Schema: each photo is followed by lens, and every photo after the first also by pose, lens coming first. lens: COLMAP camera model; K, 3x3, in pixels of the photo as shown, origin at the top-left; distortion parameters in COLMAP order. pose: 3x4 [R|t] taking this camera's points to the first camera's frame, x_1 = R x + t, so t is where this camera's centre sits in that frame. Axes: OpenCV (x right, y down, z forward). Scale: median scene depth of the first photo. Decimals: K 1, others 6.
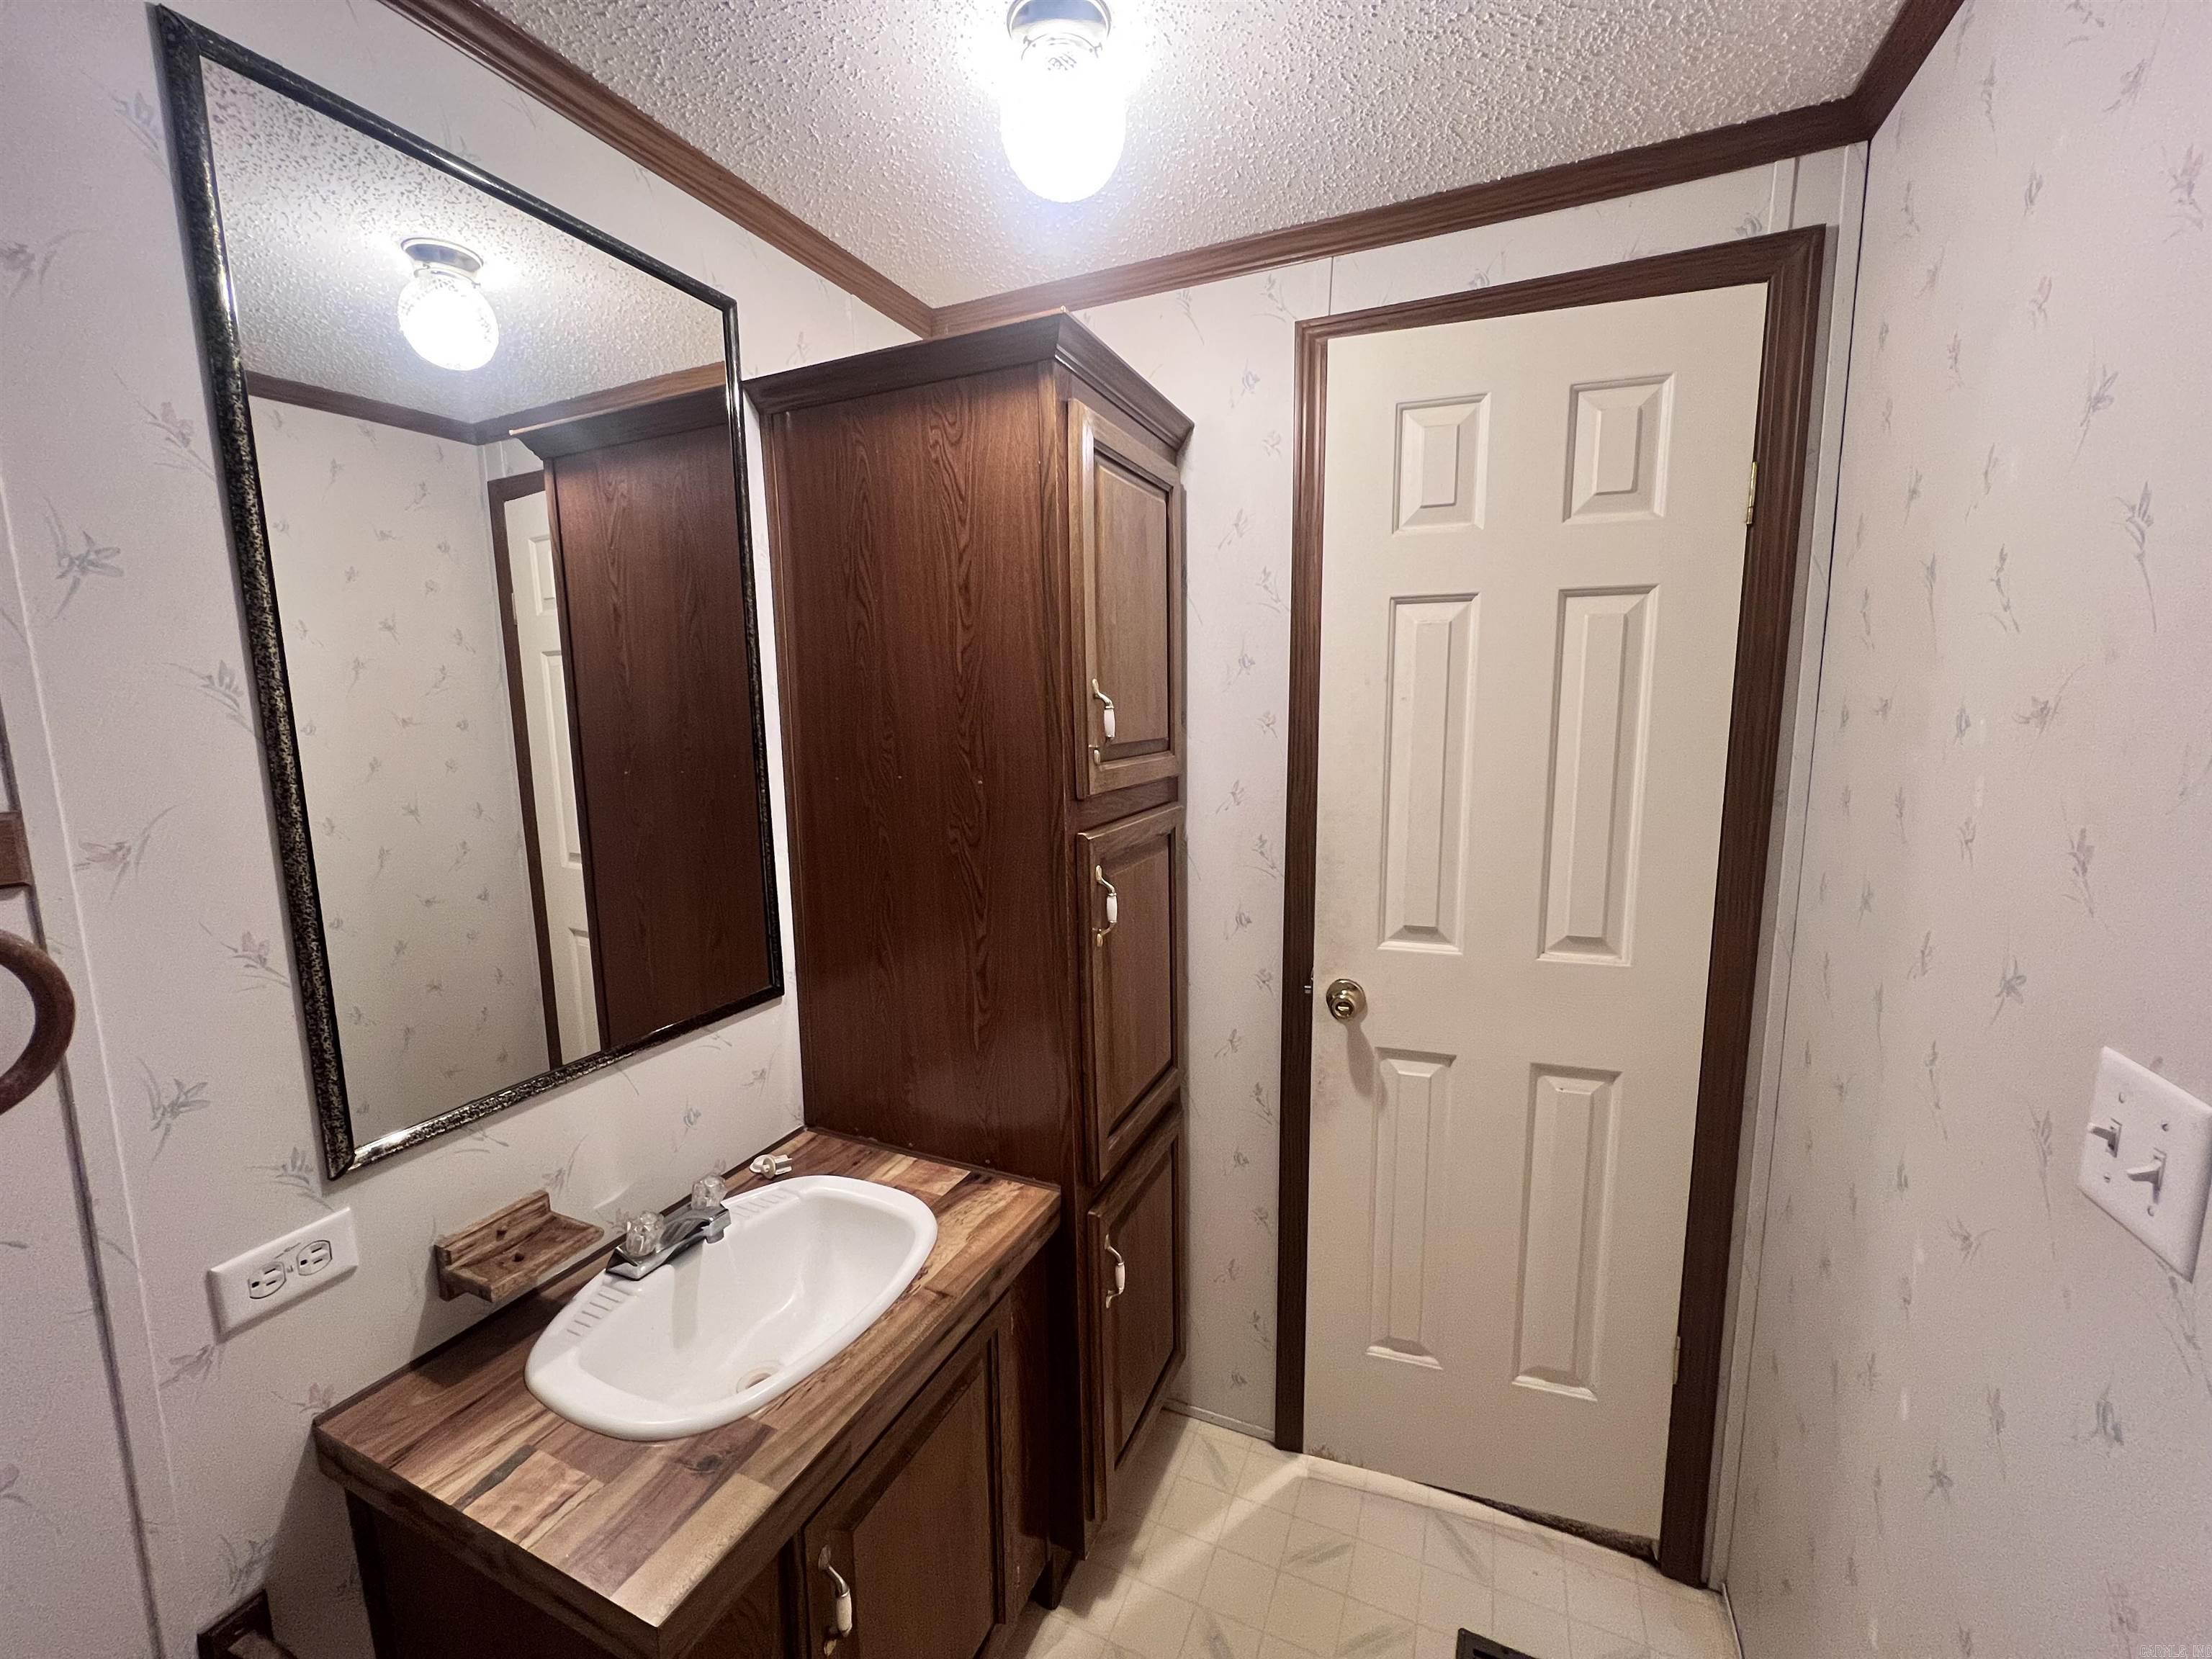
lens RADIAL K [[885.8, 0, 1099.5], [0, 885.8, 828.0], [0, 0, 1]] dist [0.000378, 0.000072]
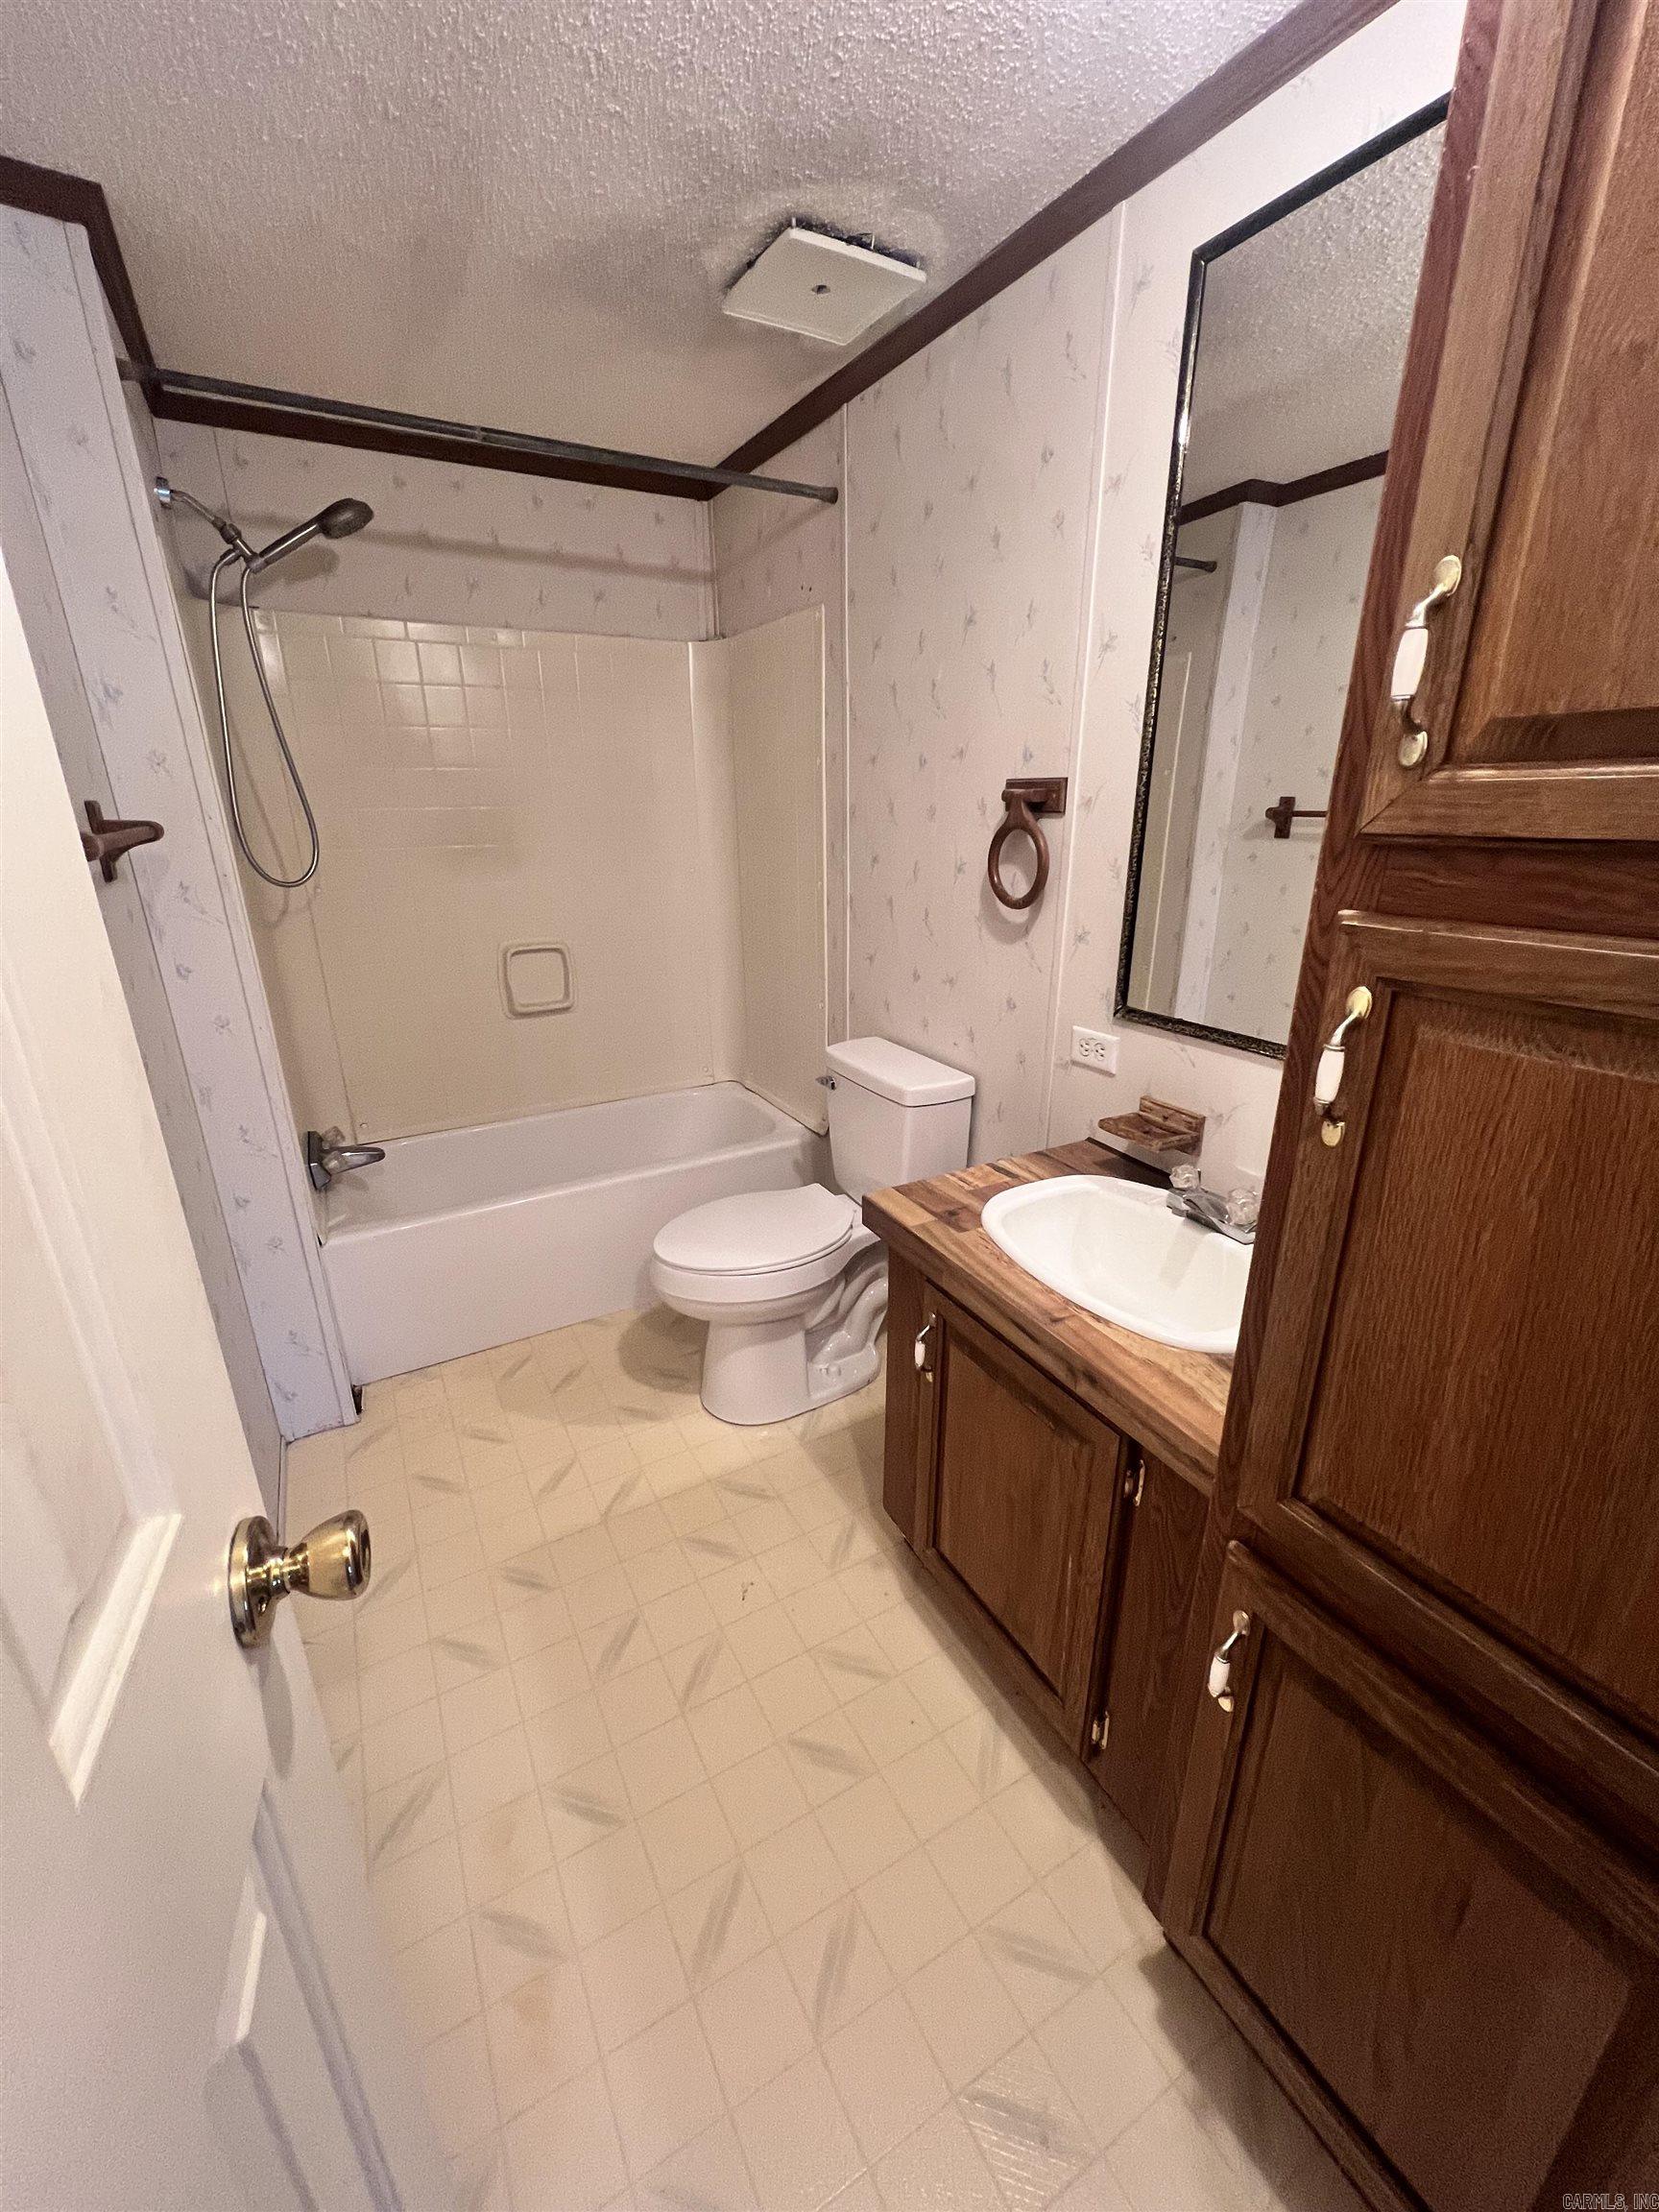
lens RADIAL K [[885.8, 0, 829.5], [0, 885.8, 1106.0], [0, 0, 1]] dist [0.000378, 0.000072]
pose [[-0.592407, 0.280196, -0.755344, 0.738416], [-0.102336, 0.903805, 0.415529, -0.093990], [0.799113, 0.323461, -0.506747, 1.355597]]
